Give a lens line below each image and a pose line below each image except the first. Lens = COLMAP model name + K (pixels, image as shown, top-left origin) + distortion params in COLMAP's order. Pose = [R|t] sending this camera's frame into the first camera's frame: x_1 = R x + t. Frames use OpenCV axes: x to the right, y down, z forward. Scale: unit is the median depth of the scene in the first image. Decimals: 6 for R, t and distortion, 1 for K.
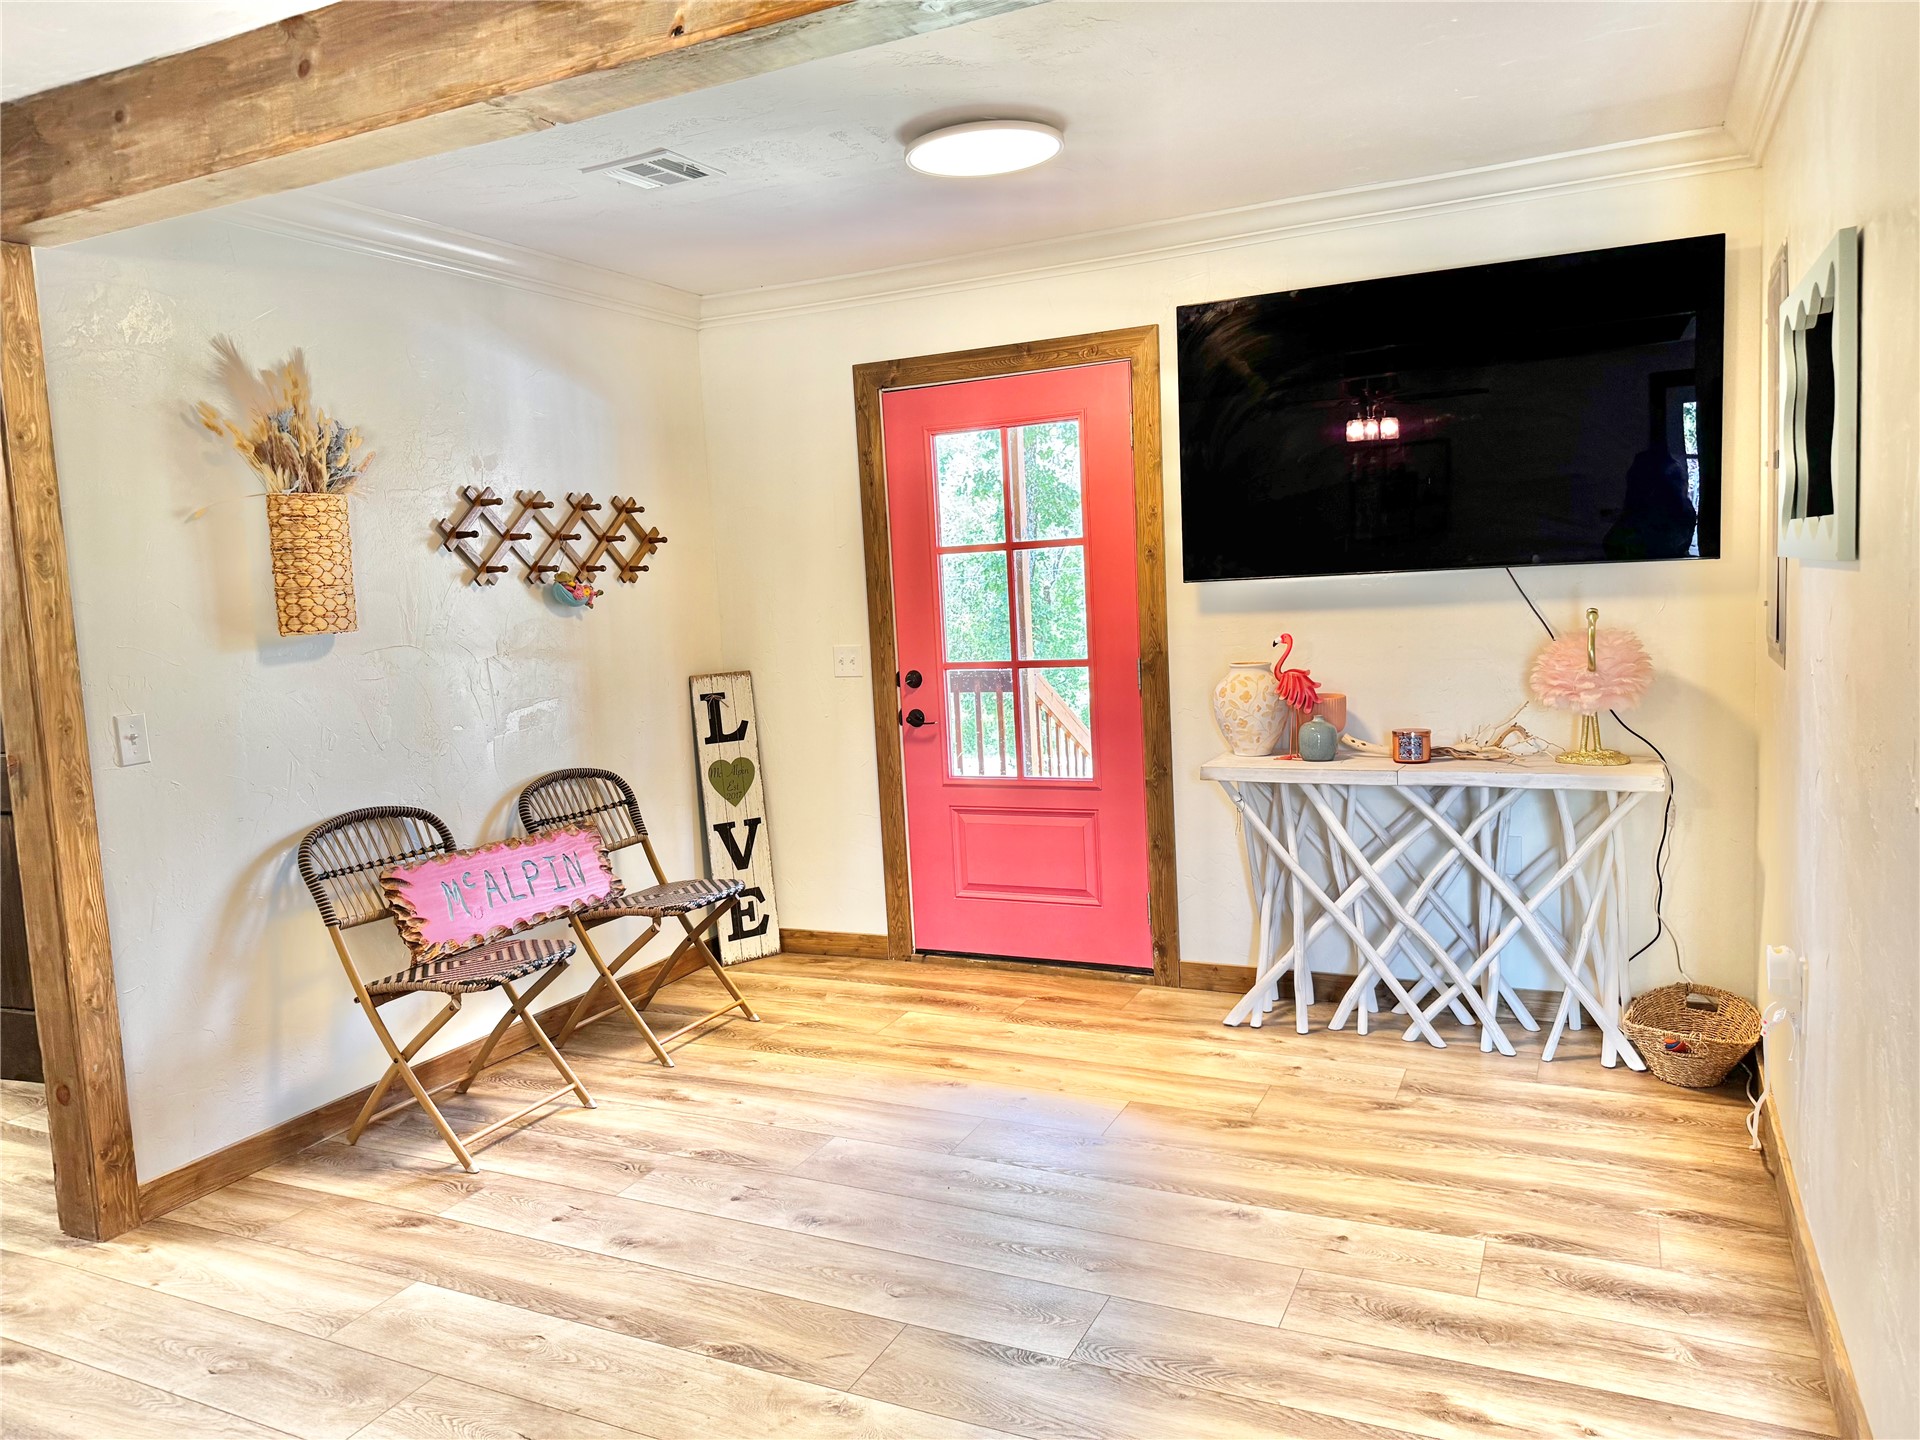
lens RADIAL K [[1339.9, 0, 961.8], [0, 1339.9, 717.2], [0, 0, 1]] dist [0.007443, -0.009688]
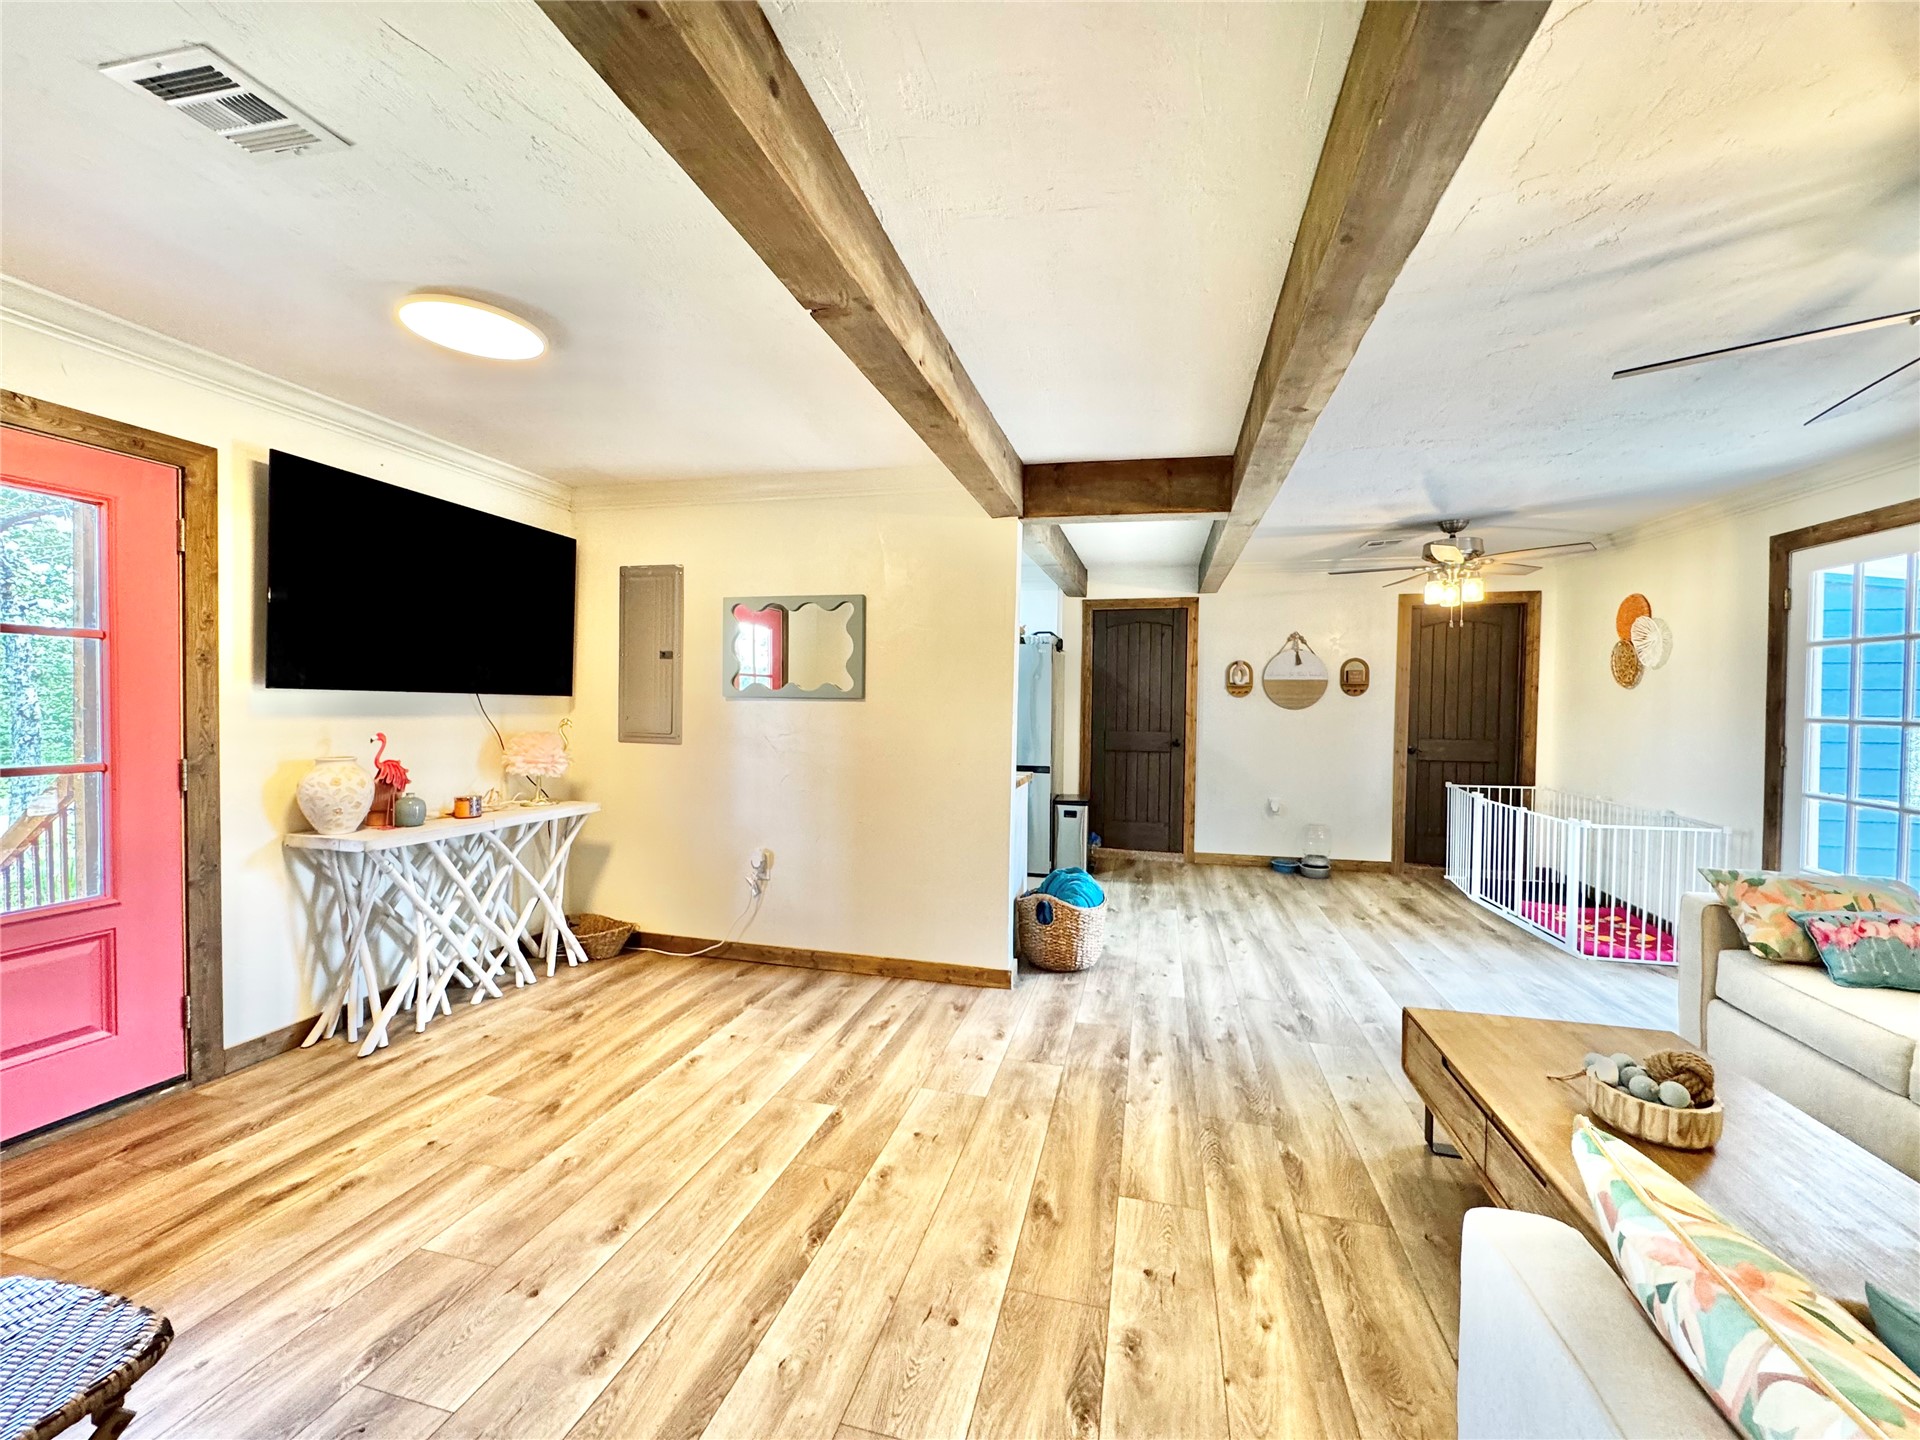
lens RADIAL K [[771.1, 0, 956.5], [0, 771.1, 721.1], [0, 0, 1]] dist [-0.002098, 0.000442]
pose [[-0.184382, 0.026426, 0.982499, -0.700591], [0.100475, 0.994908, -0.007904, -0.013505], [-0.977705, 0.097260, -0.186099, 0.691450]]
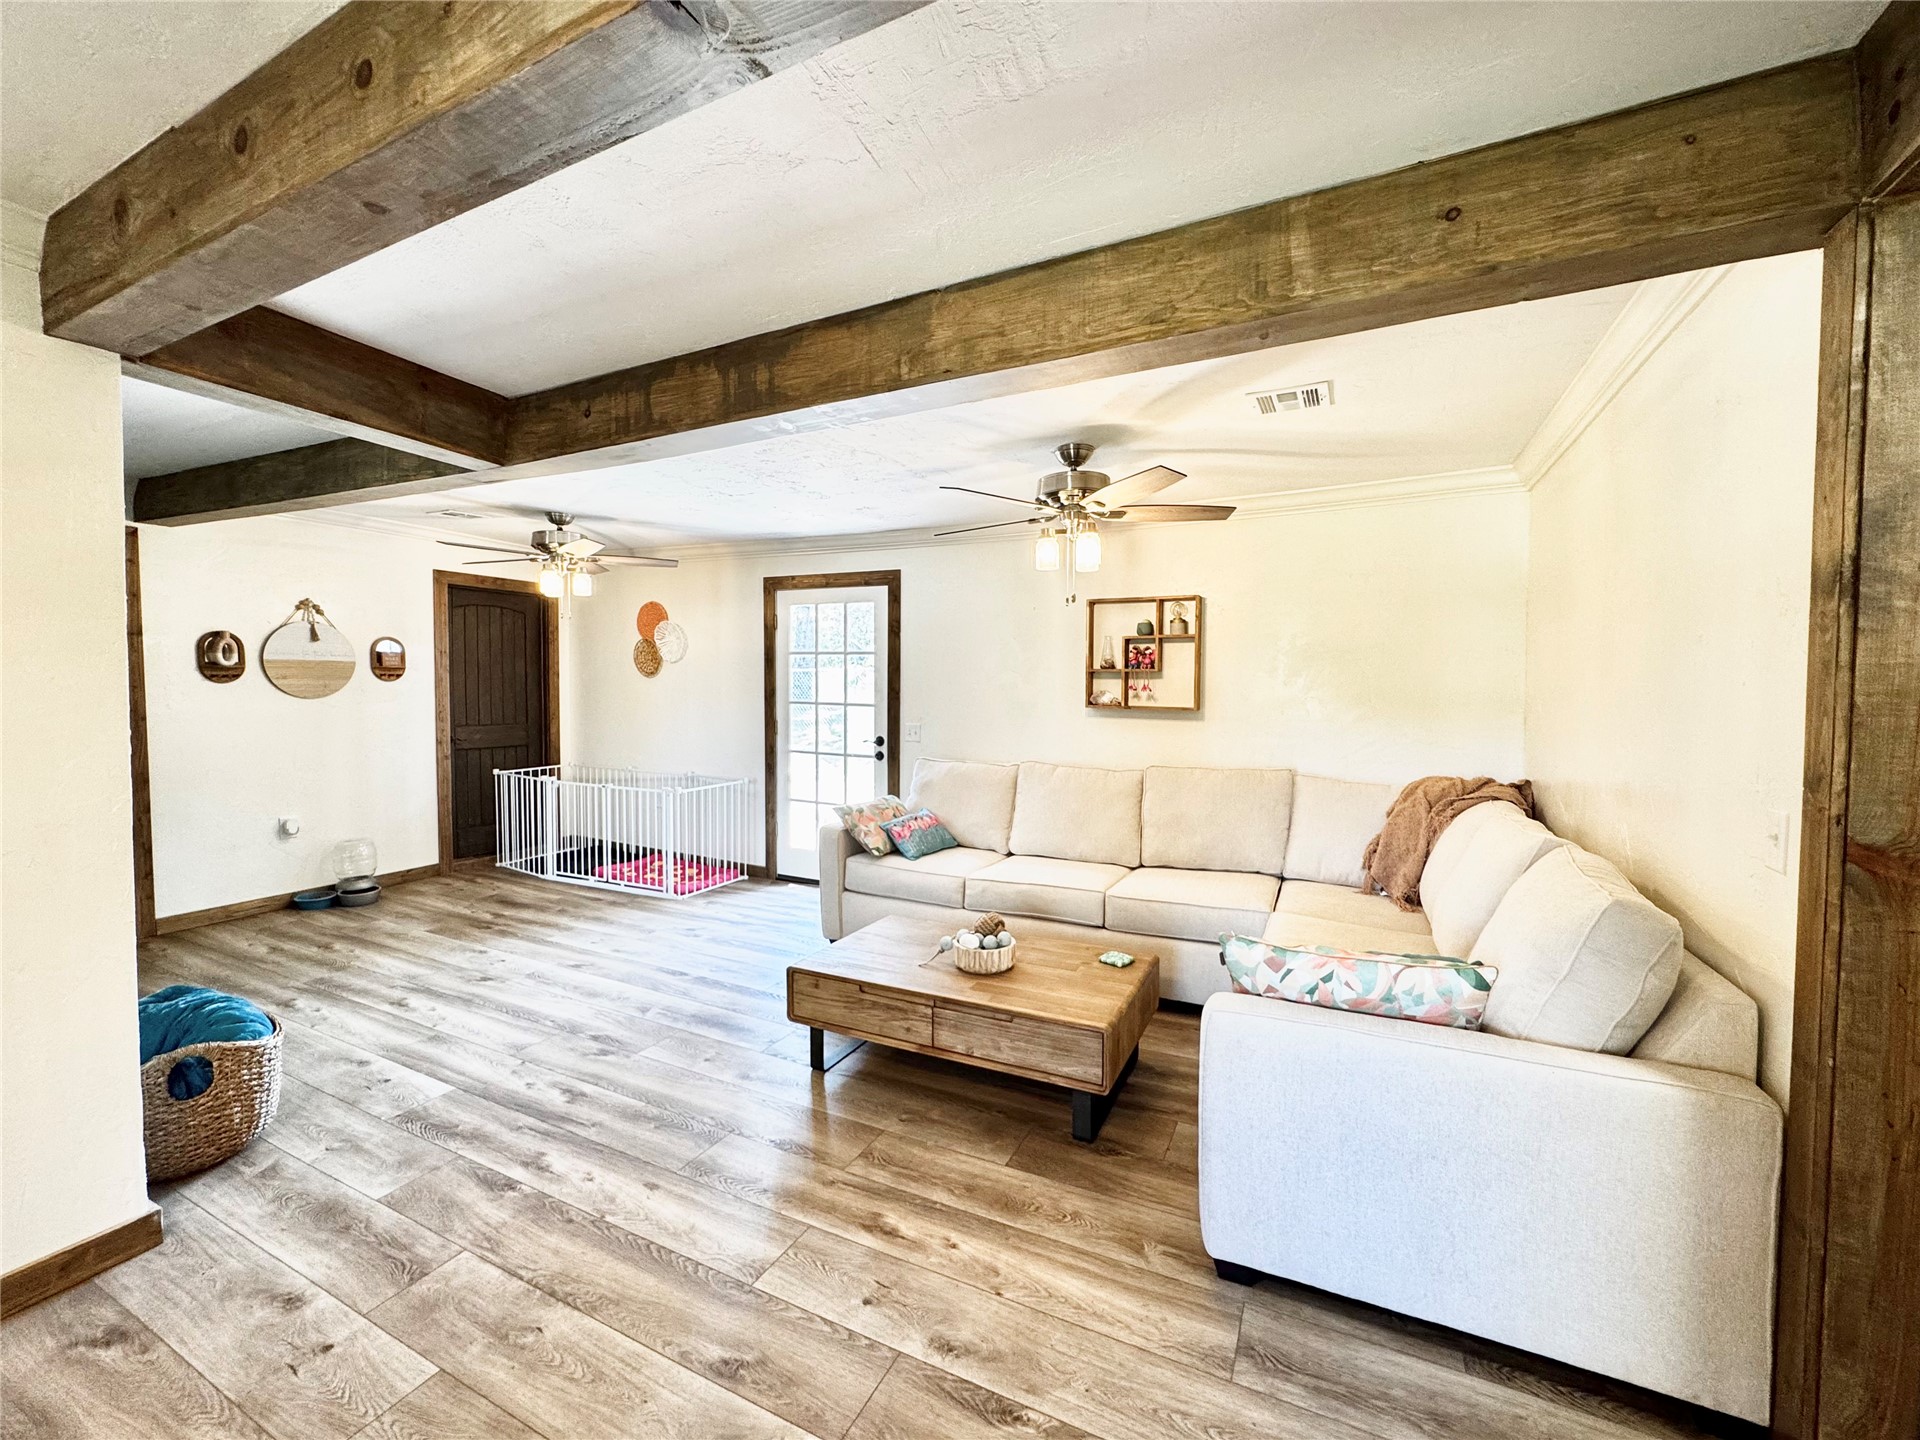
lens RADIAL K [[771.1, 0, 967.6], [0, 771.1, 718.6], [0, 0, 1]] dist [-0.002098, 0.000442]
pose [[-0.998936, 0.042200, 0.018587, -0.296848], [0.044435, 0.988659, 0.143452, -0.085865], [-0.012322, 0.144125, -0.989483, 0.951681]]
